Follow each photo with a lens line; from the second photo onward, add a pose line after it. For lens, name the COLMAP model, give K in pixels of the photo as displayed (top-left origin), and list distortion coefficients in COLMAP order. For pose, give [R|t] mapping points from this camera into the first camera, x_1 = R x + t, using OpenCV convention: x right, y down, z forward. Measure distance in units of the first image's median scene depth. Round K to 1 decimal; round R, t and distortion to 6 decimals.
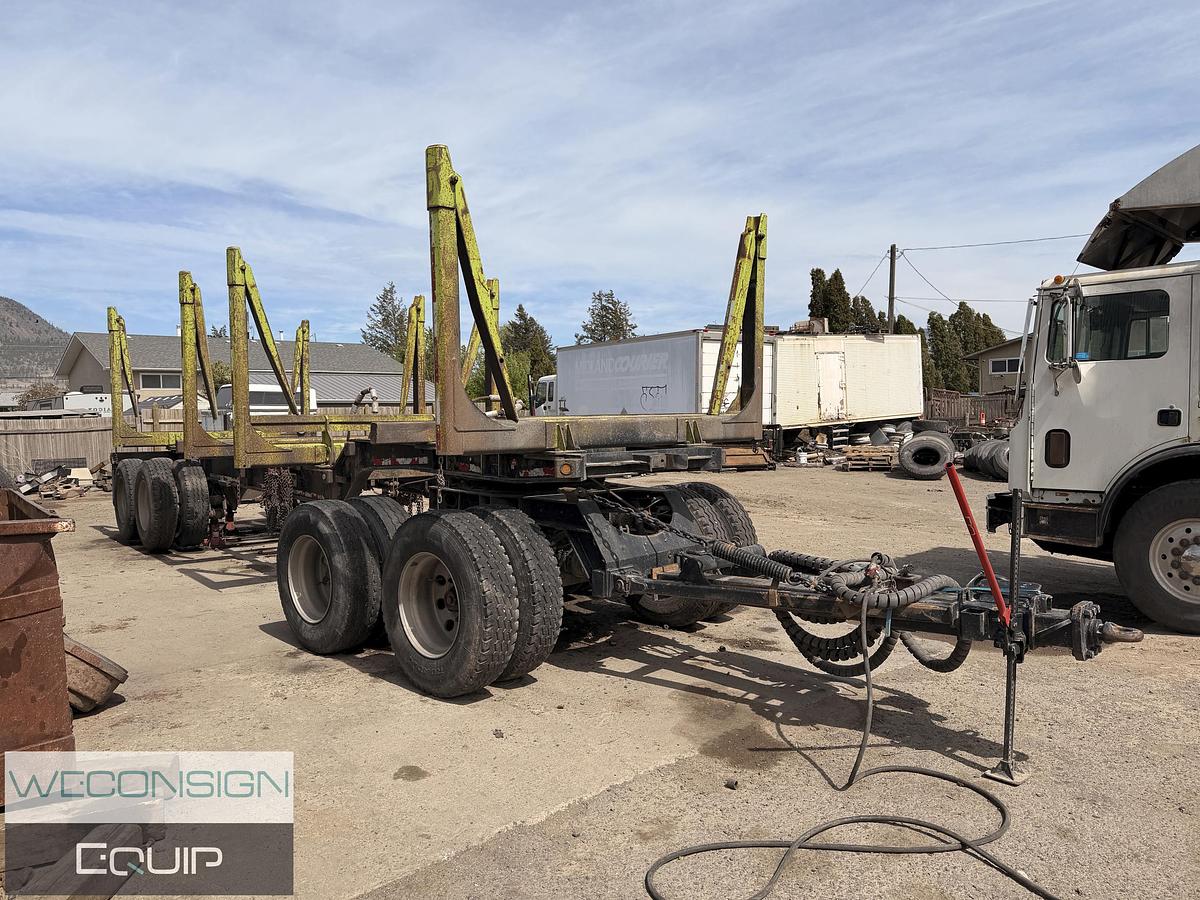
lens RADIAL K [[830.4, 0, 597.3], [0, 830.4, 450.1], [0, 0, 1]] dist [0.077178, -0.069156]
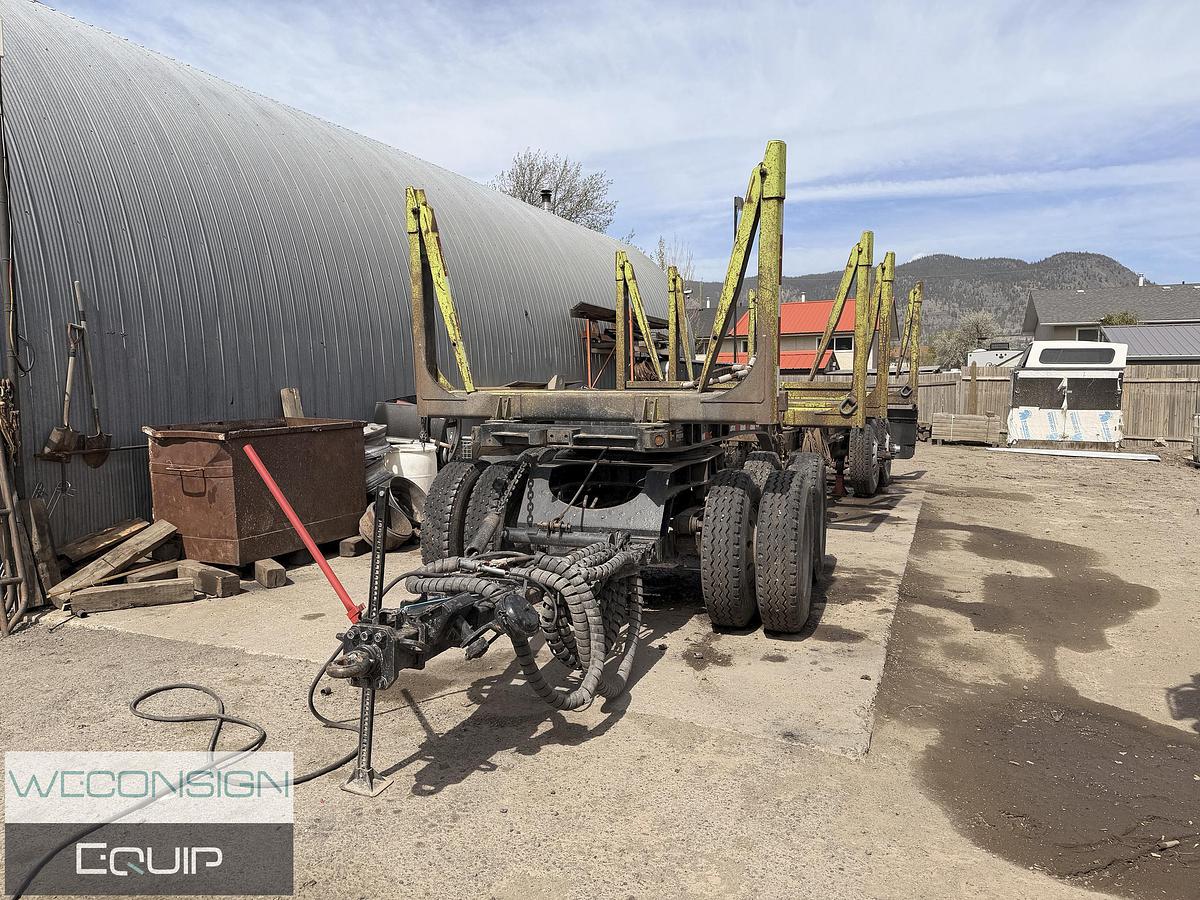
lens RADIAL K [[830.4, 0, 596.1], [0, 830.4, 447.1], [0, 0, 1]] dist [0.077178, -0.069156]
pose [[0.427851, 0.089912, -0.899366, 1.041900], [-0.042974, 0.995938, 0.079122, -0.057901], [0.902827, 0.004797, 0.429977, 0.603193]]
